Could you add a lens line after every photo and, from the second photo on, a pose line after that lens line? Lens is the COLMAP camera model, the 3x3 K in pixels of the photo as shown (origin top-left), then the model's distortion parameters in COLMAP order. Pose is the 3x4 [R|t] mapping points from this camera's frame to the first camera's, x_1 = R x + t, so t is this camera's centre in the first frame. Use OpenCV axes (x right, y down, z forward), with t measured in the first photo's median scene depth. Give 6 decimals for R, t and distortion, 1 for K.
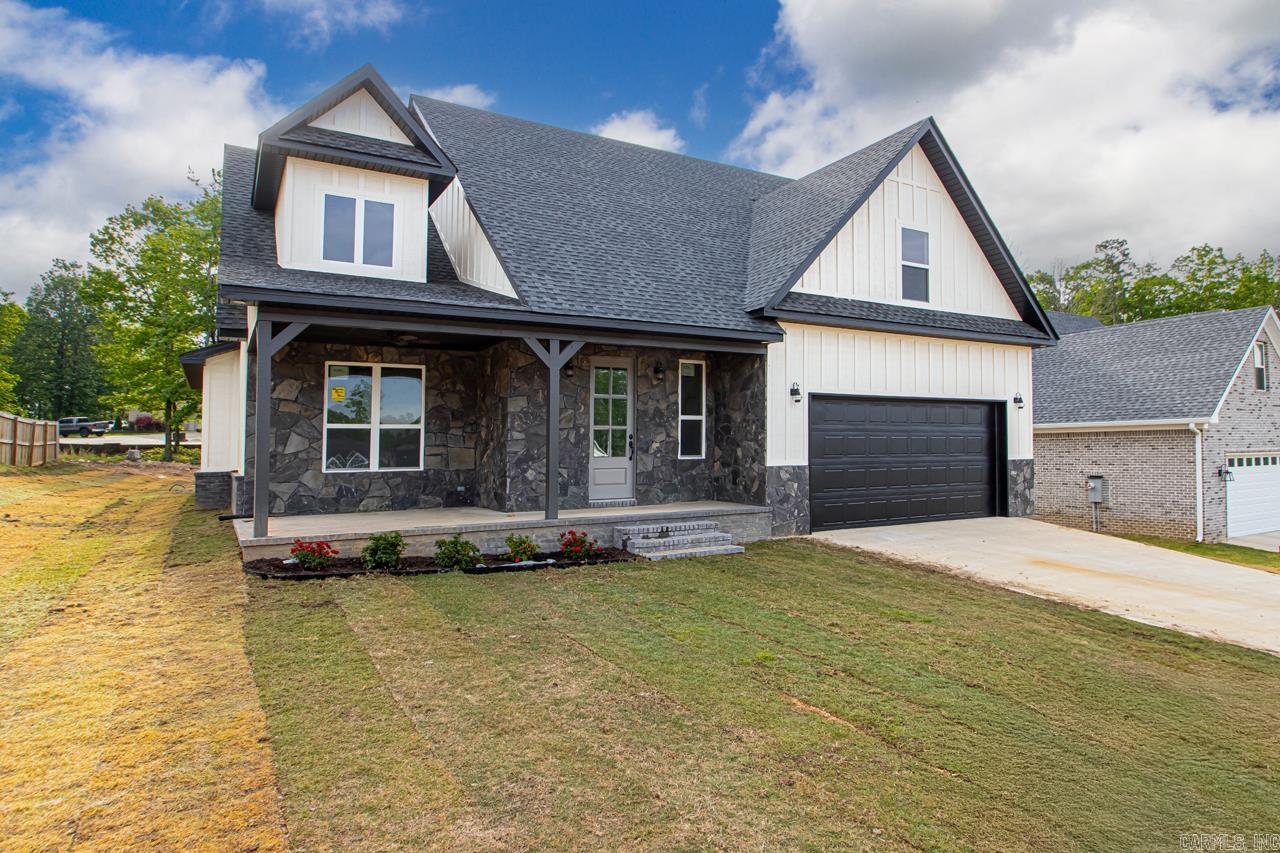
lens RADIAL K [[724.6, 0, 640.0], [0, 724.6, 426.5], [0, 0, 1]] dist [-0.004616, -0.000513]
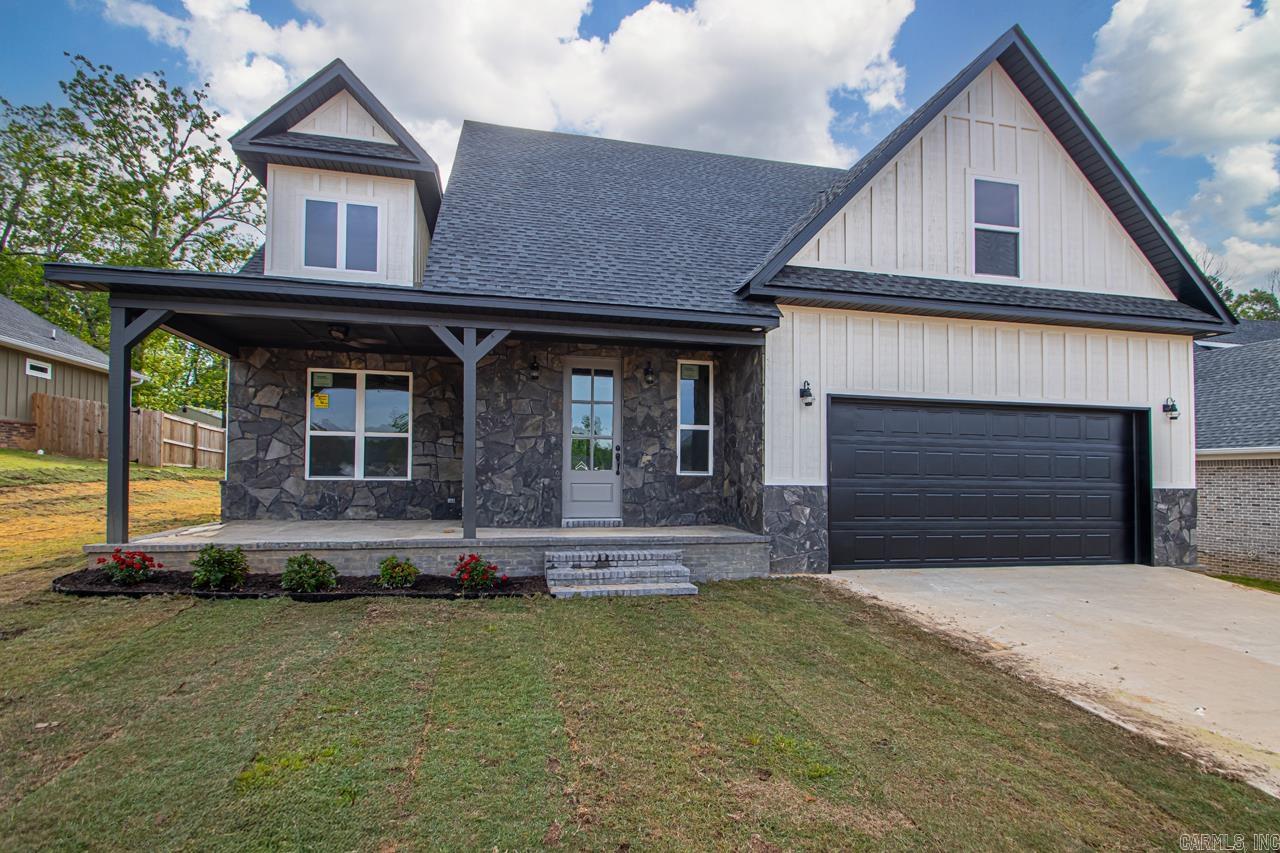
lens RADIAL K [[604.9, 0, 639.7], [0, 604.9, 449.2], [0, 0, 1]] dist [0.021501, -0.016964]
pose [[0.956779, 0.009238, -0.290669, 0.230990], [-0.012278, 0.999887, -0.008636, 0.021802], [0.290557, 0.011831, 0.956785, 0.309363]]
